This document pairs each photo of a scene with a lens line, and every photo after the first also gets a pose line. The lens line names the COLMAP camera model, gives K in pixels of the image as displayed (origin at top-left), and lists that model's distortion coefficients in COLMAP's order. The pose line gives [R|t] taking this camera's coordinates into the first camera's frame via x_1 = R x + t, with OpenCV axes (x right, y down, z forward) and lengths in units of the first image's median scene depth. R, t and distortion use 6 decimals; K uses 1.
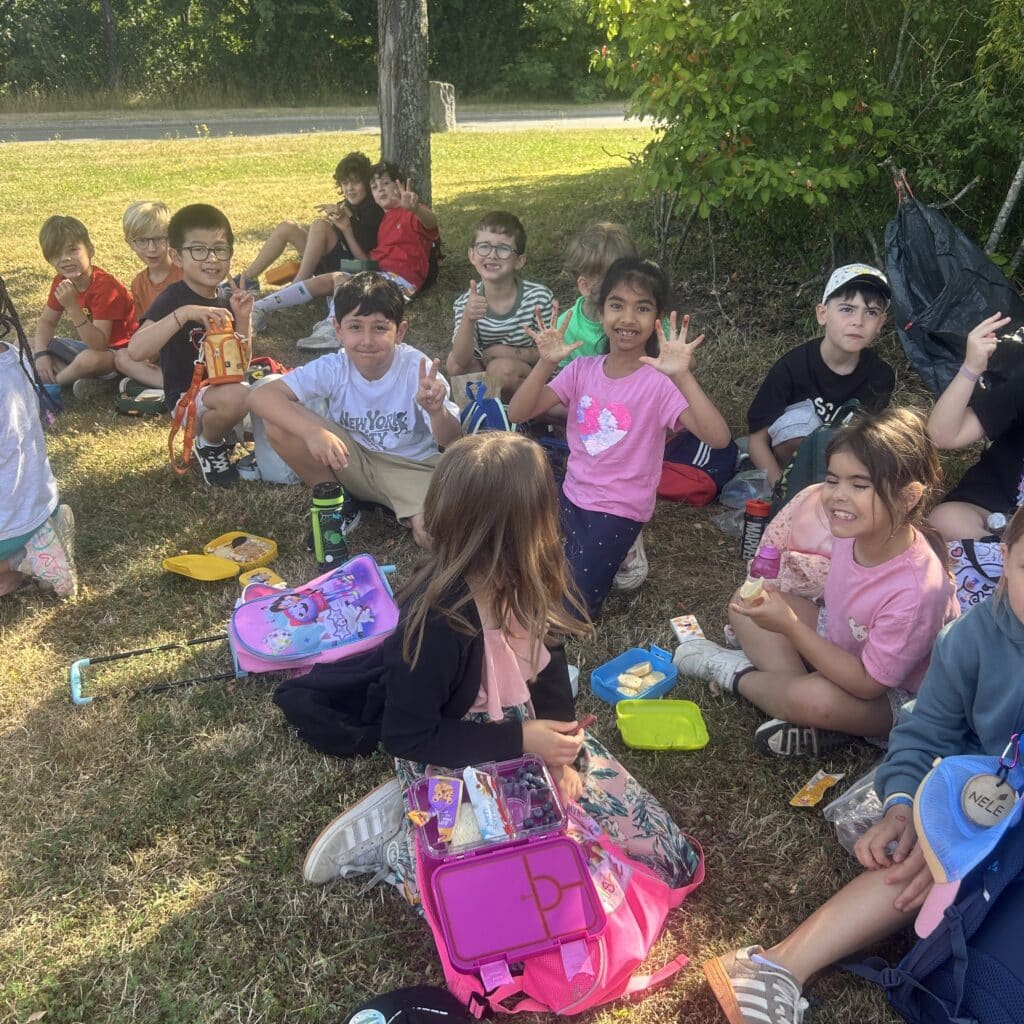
lens RADIAL K [[1088.7, 0, 528.2], [0, 1088.7, 542.0], [0, 0, 1]] dist [0.054791, -0.070564]
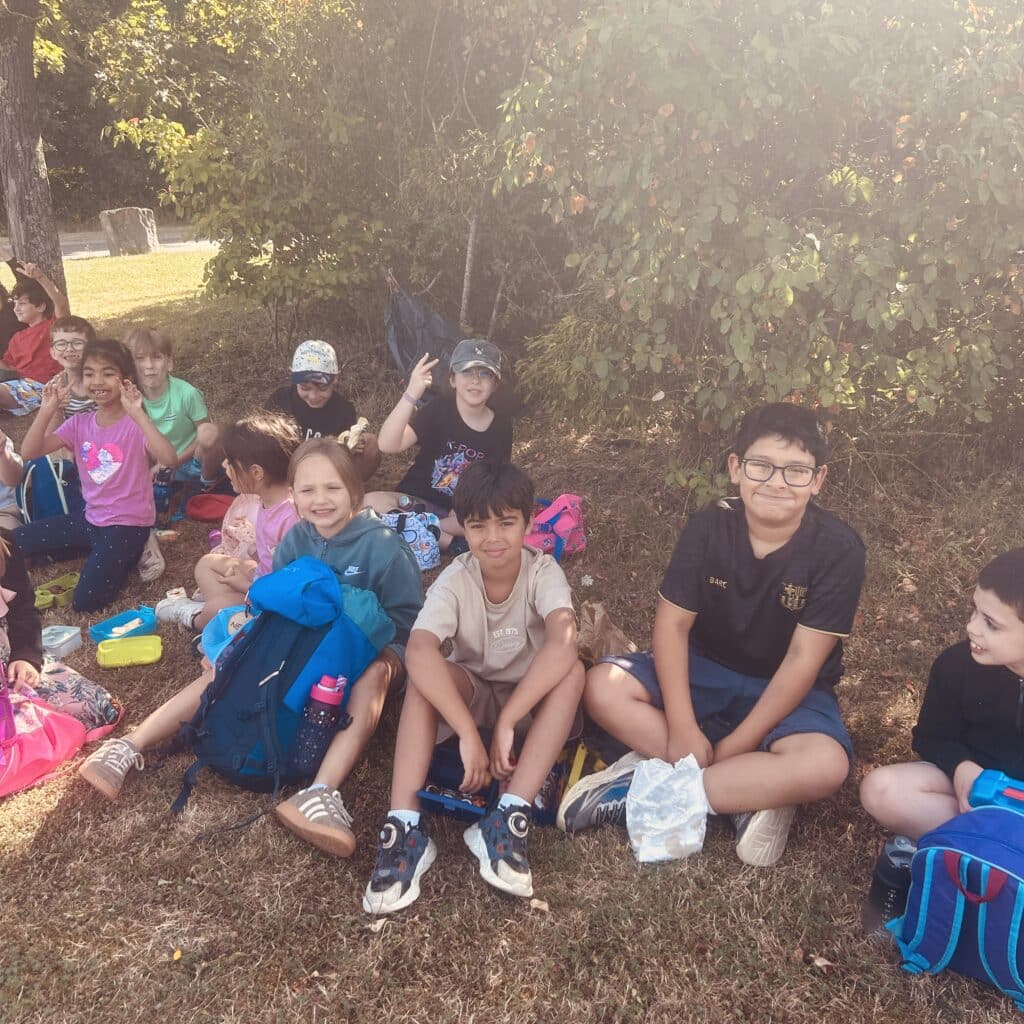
lens RADIAL K [[1026.5, 0, 512.2], [0, 1026.5, 549.7], [0, 0, 1]] dist [-0.015165, -0.001394]
pose [[0.967385, -0.116374, 0.224996, 0.164779], [0.130899, 0.990098, -0.050706, 0.086261], [-0.216867, 0.078504, 0.973040, -0.230330]]
